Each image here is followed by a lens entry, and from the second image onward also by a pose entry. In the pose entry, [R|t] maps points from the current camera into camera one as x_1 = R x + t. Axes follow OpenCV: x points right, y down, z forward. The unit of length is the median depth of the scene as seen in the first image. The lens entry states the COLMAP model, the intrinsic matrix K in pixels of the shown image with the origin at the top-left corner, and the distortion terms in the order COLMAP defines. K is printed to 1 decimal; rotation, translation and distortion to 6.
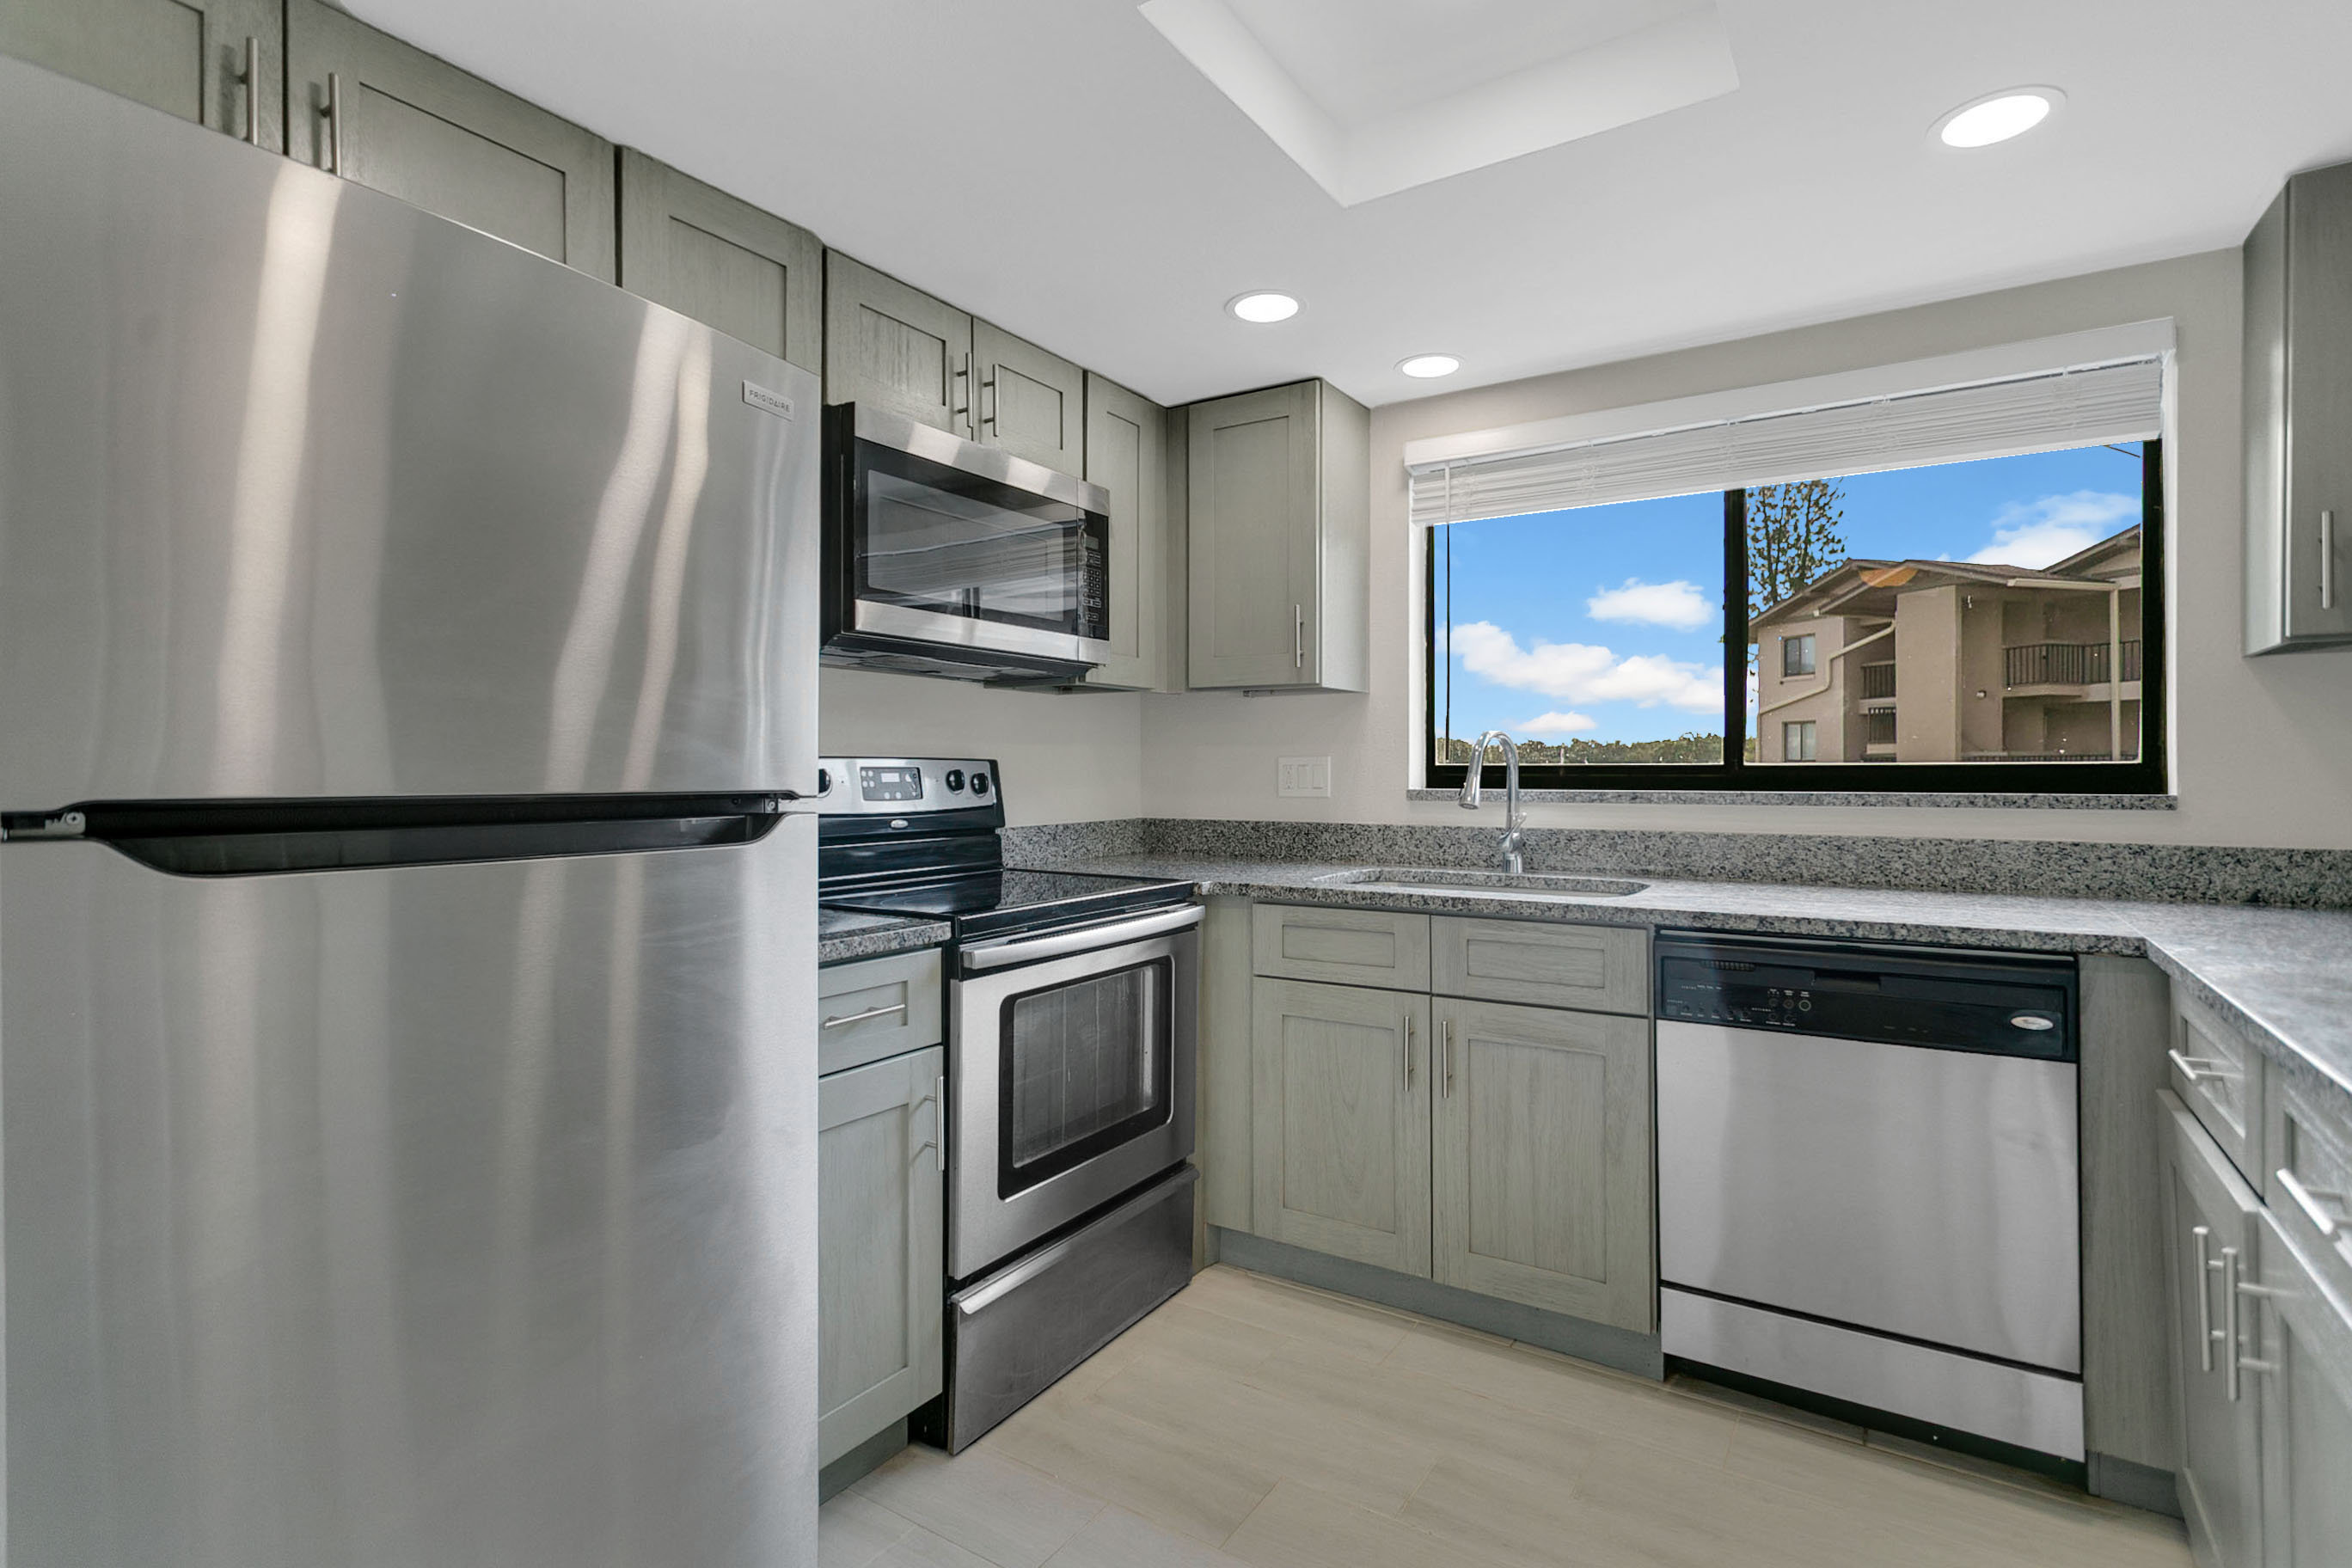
lens RADIAL K [[1090.9, 0, 1176.0], [0, 1090.9, 784.0], [0, 0, 1]] dist [-0.002065, -0.000160]
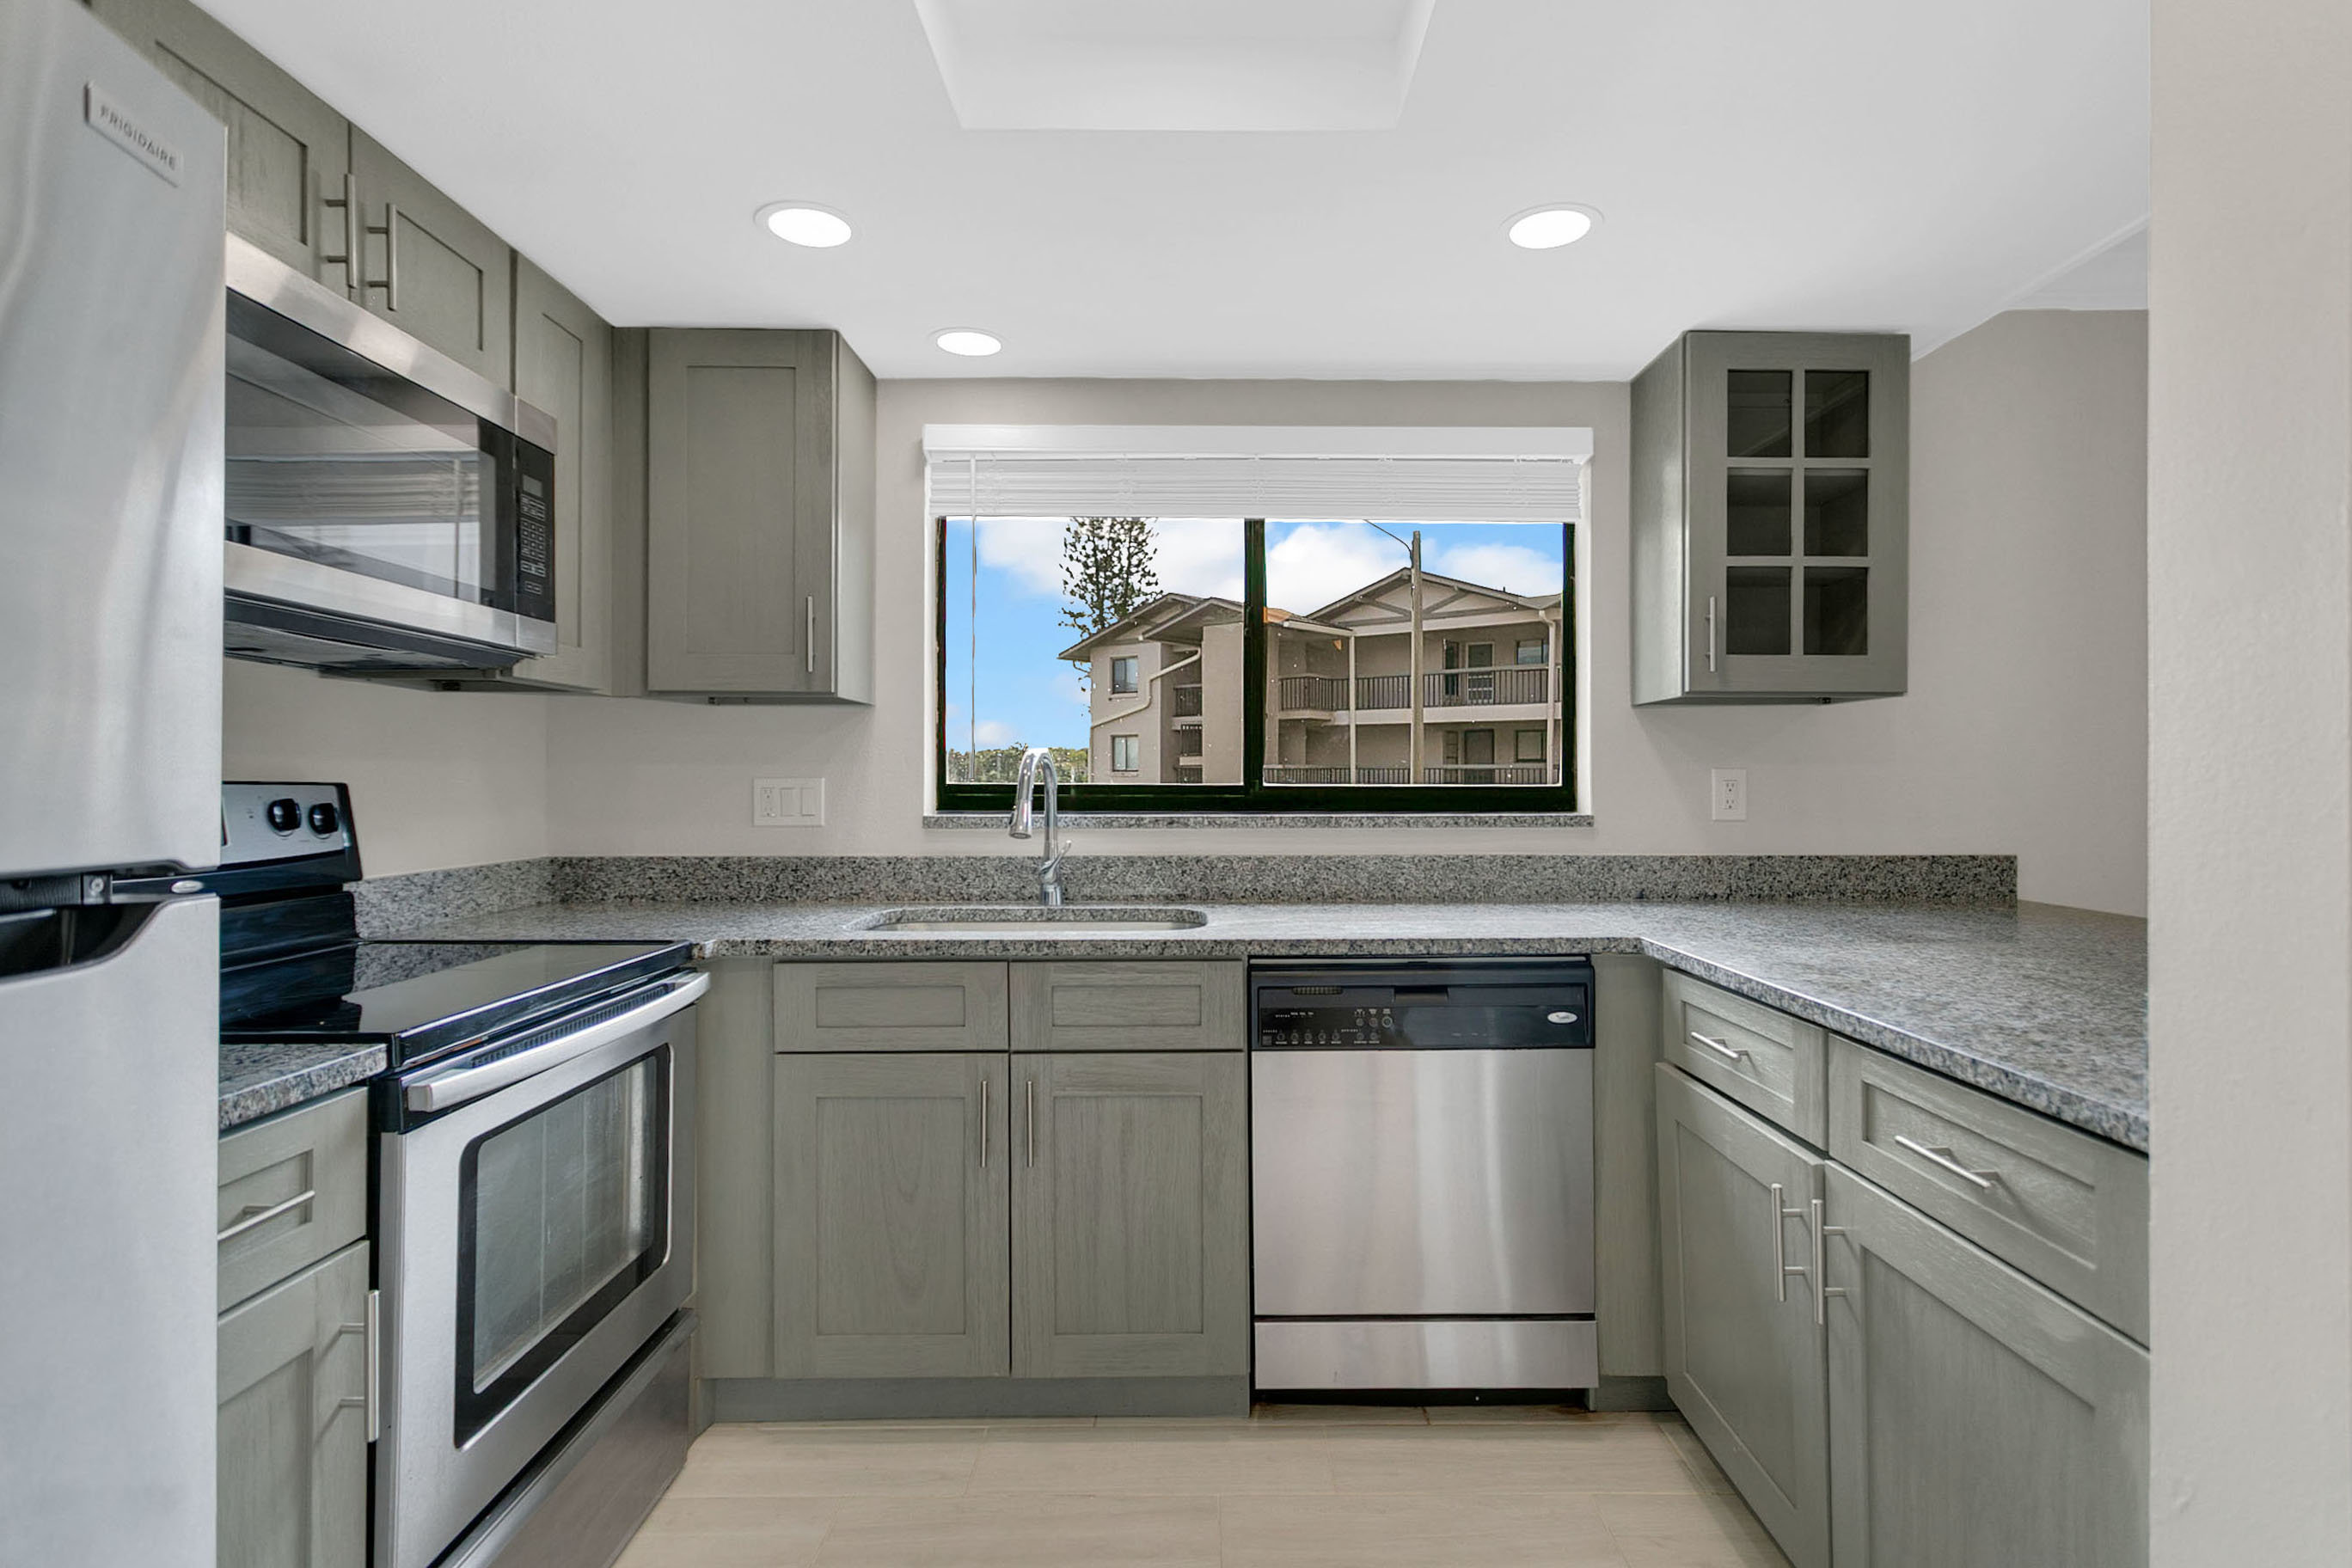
lens RADIAL K [[1144.3, 0, 1176.0], [0, 1144.3, 784.0], [0, 0, 1]] dist [-0.002158, 0.011705]
pose [[0.838155, -0.002852, 0.545425, -0.141817], [0.007874, 0.999945, -0.006871, -0.014896], [-0.545376, 0.010054, 0.838131, 0.133379]]
